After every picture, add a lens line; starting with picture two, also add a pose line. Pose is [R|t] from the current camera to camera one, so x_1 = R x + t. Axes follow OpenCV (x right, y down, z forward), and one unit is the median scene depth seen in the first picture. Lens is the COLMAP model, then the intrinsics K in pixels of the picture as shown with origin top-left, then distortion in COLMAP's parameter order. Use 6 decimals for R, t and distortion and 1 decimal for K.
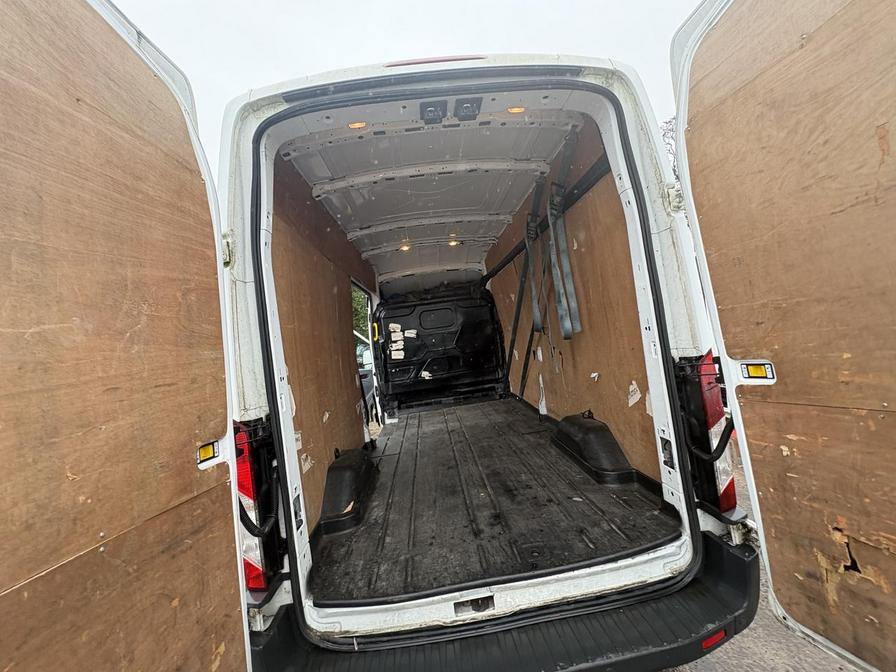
lens RADIAL K [[355.2, 0, 449.9], [0, 355.2, 336.4], [0, 0, 1]] dist [0.000036, 0.000123]
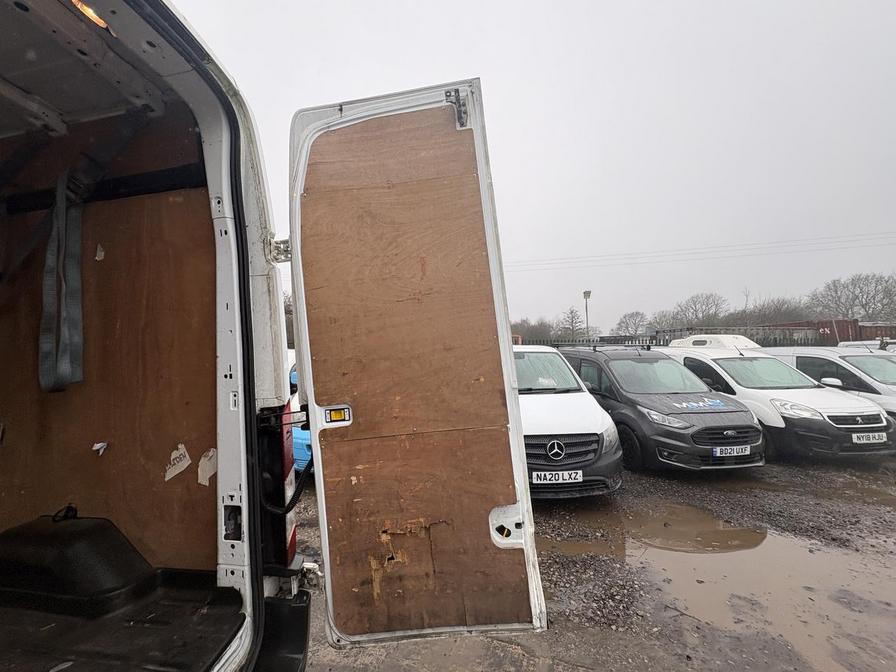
lens RADIAL K [[355.2, 0, 449.9], [0, 355.2, 336.4], [0, 0, 1]] dist [0.000036, 0.000123]
pose [[0.248870, 0.178230, 0.951997, -0.203857], [0.005305, 0.982657, -0.185357, 0.060540], [-0.968522, 0.051180, 0.243608, 0.335512]]
